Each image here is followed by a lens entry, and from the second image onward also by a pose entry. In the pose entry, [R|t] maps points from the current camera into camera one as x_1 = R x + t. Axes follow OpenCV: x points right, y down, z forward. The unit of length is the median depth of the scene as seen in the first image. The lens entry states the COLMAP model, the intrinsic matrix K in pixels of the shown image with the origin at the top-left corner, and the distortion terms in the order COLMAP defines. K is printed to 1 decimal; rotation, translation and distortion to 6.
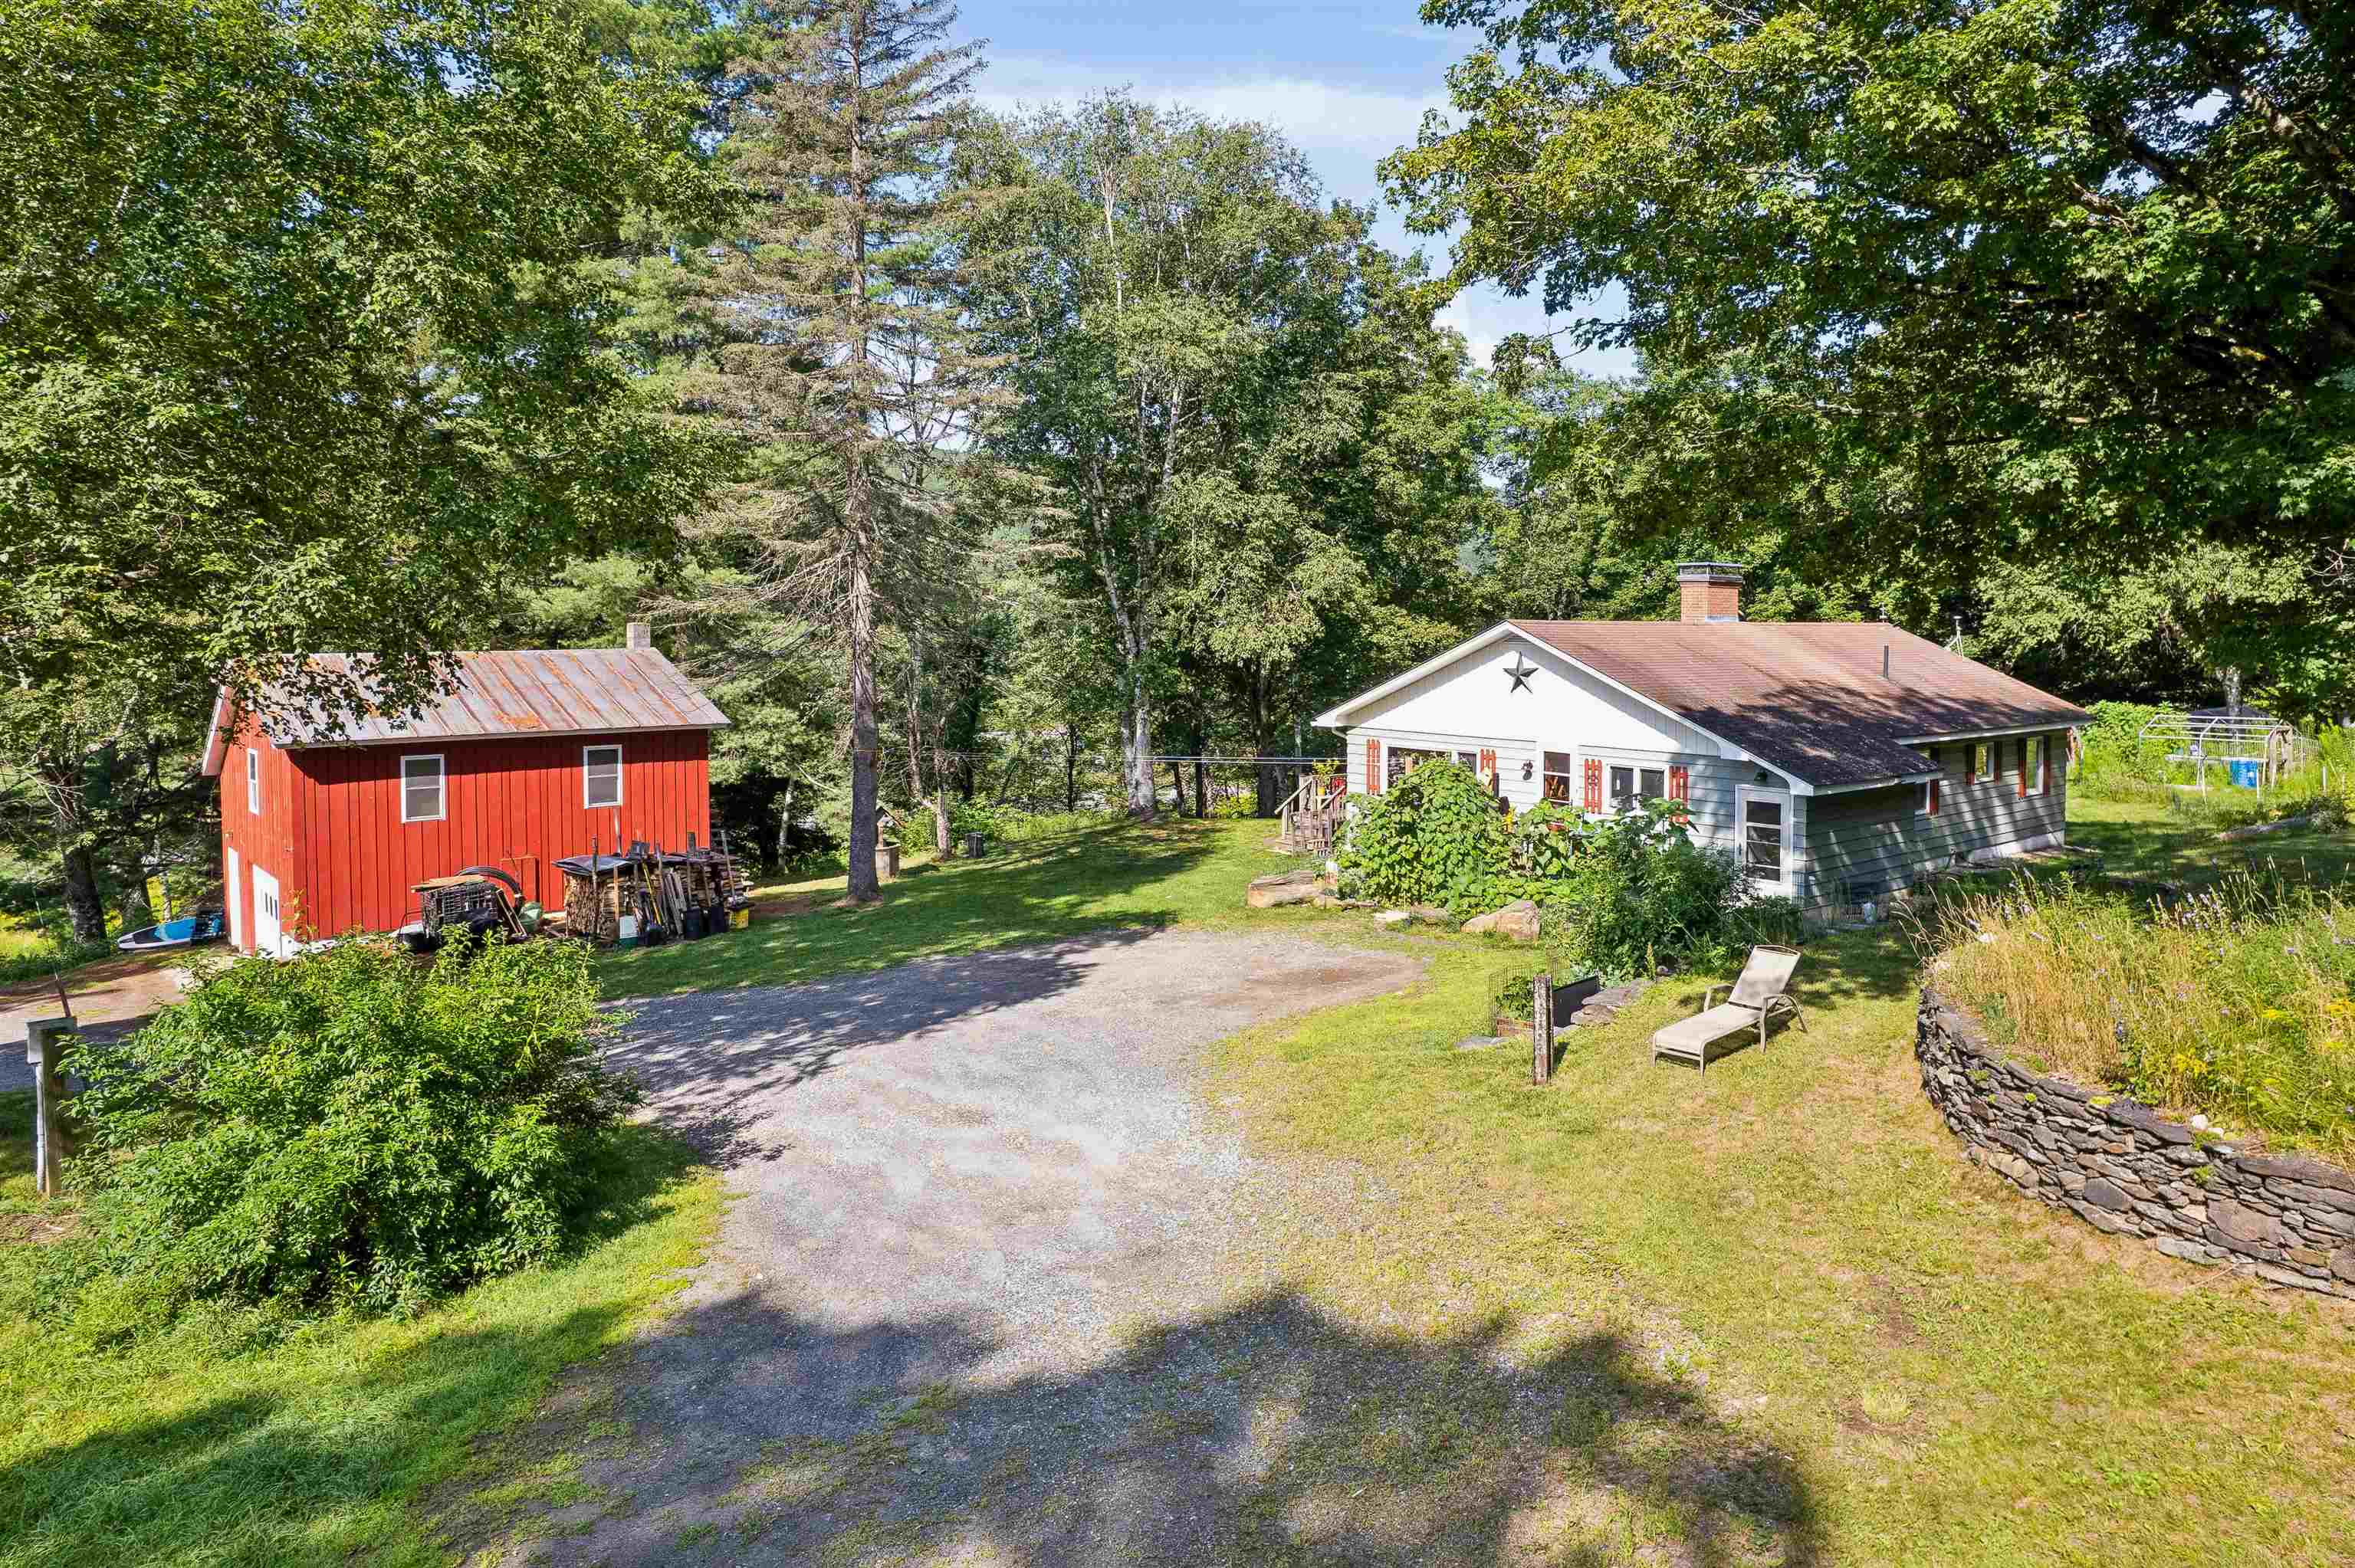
lens RADIAL K [[1574.1, 0, 1182.5], [0, 1574.1, 733.4], [0, 0, 1]] dist [-0.024274, 0.000397]
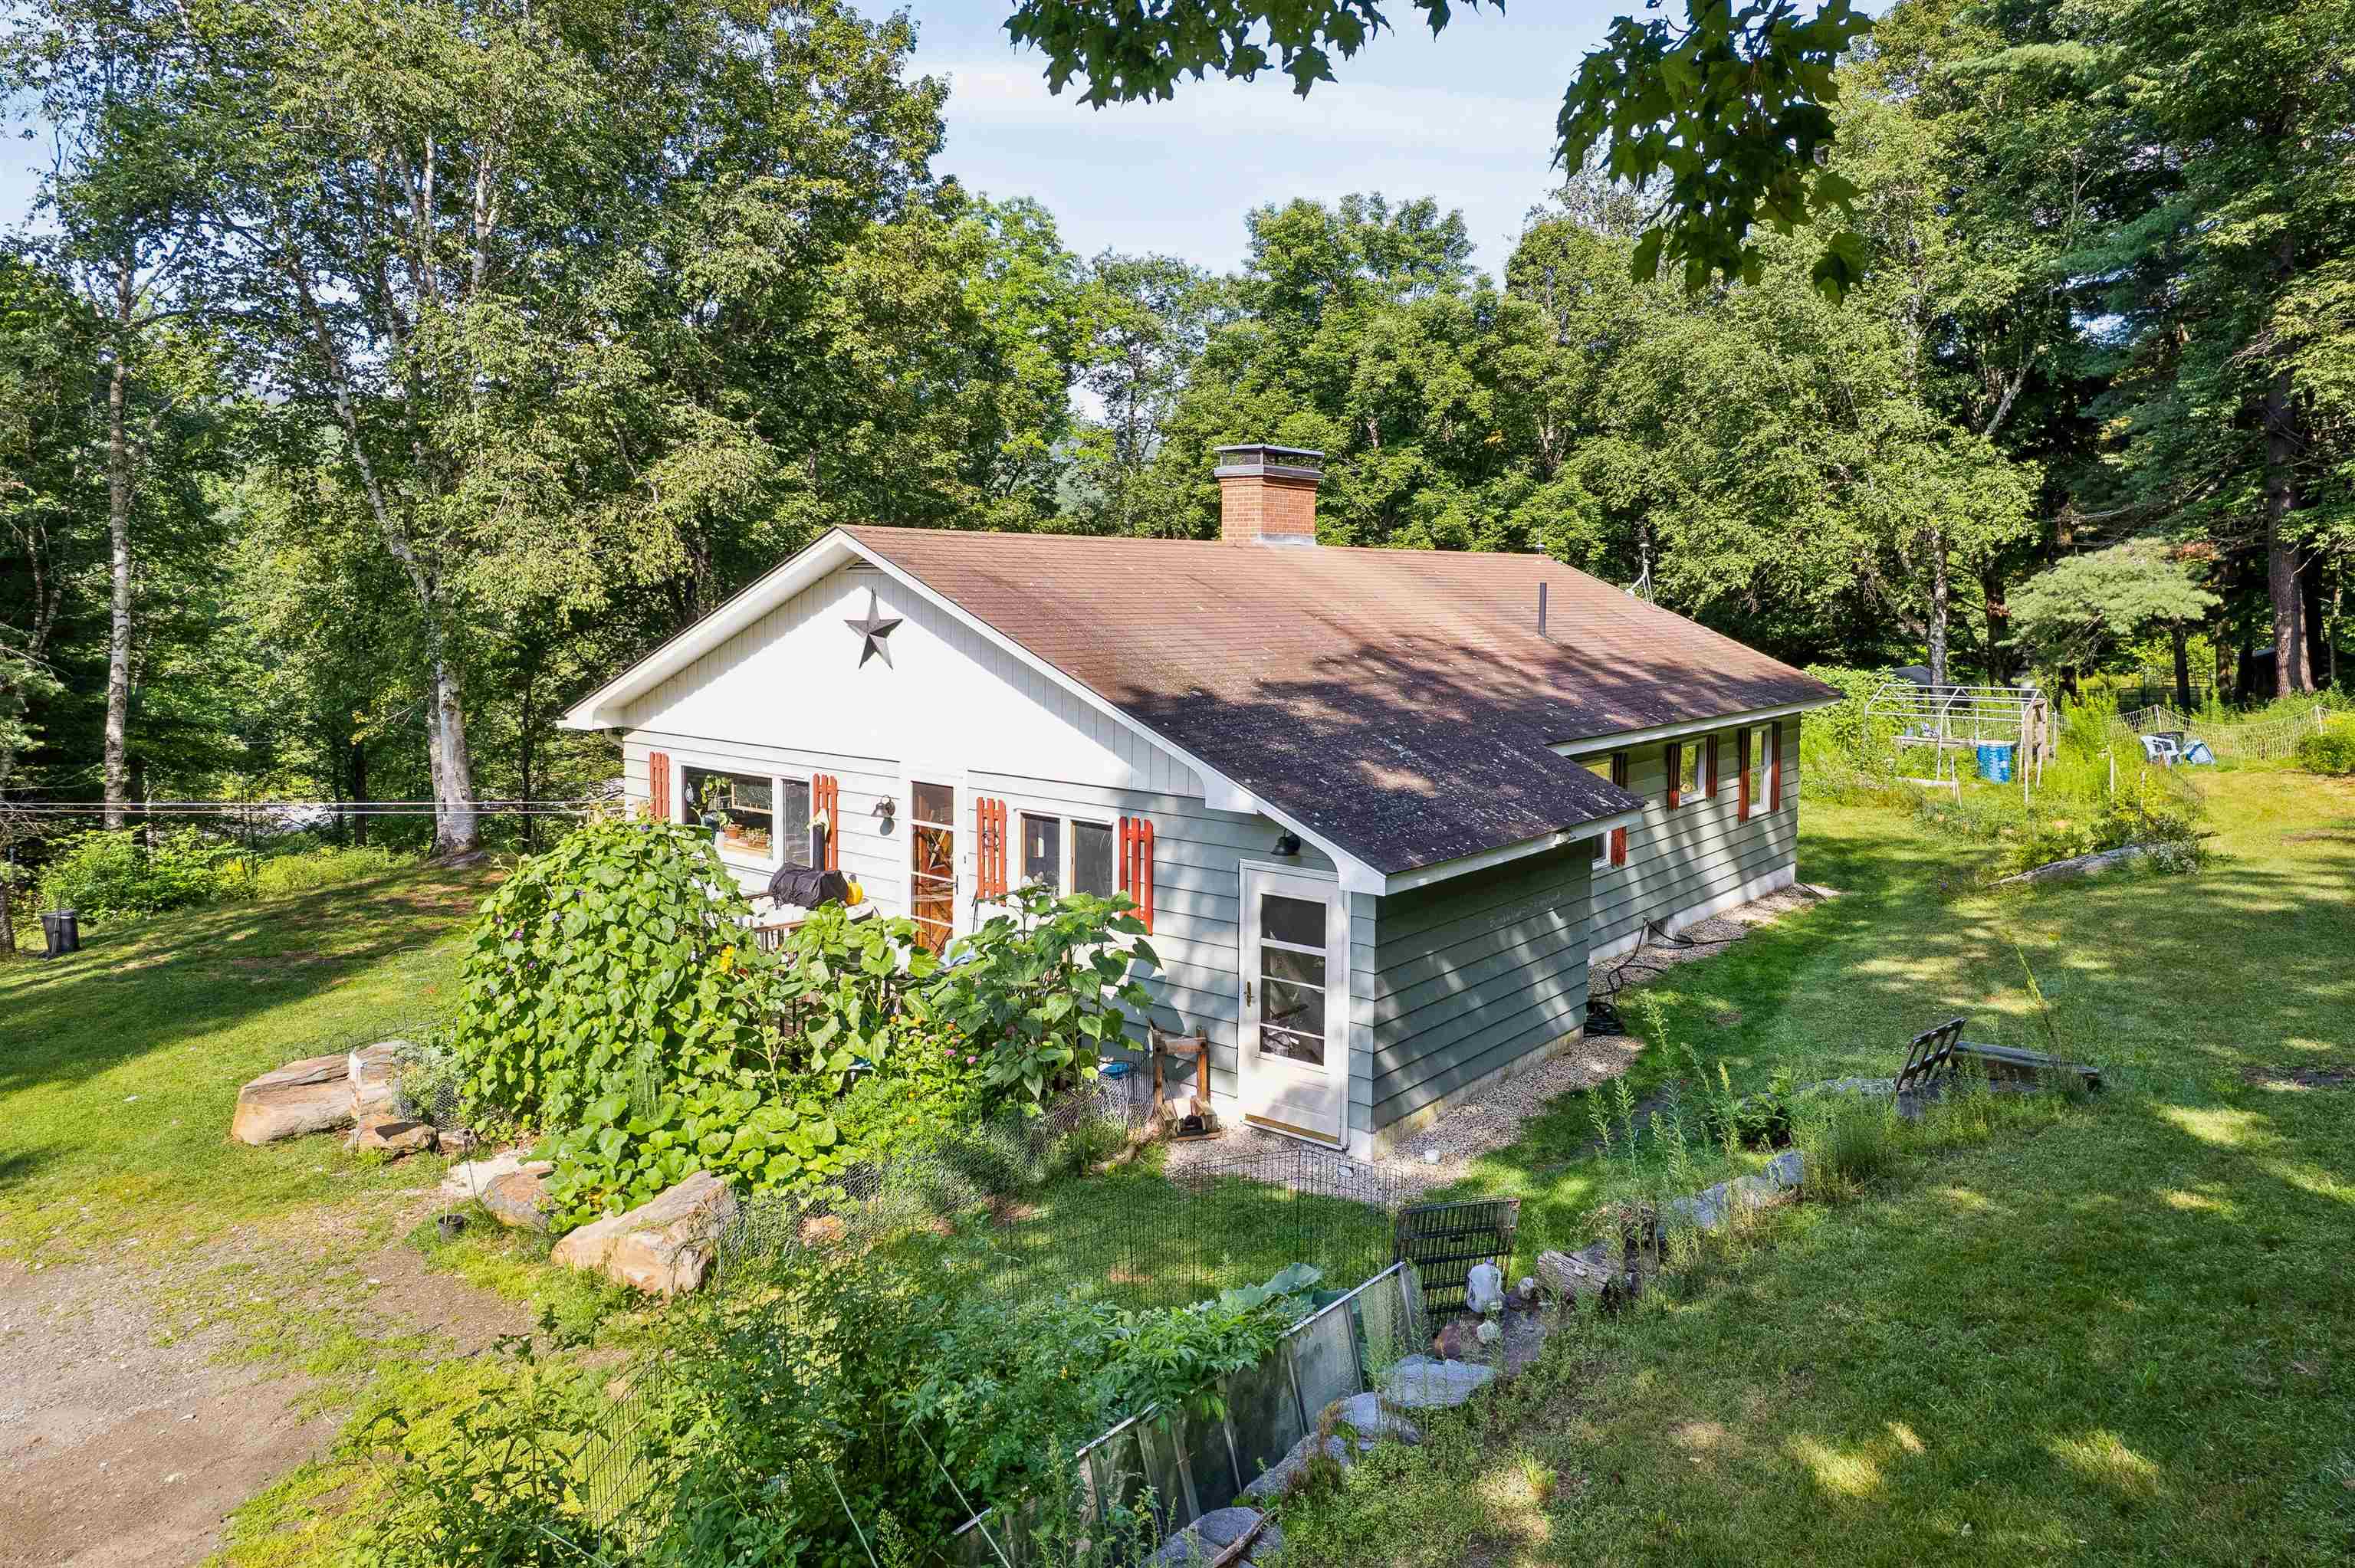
lens RADIAL K [[1512.0, 0, 1177.5], [0, 1512.0, 784.0], [0, 0, 1]] dist [-0.005632, -0.000780]
pose [[0.983284, -0.022939, 0.180625, 0.196022], [0.012163, 0.998092, 0.060542, -0.014270], [-0.181669, -0.057333, 0.981687, 0.430882]]
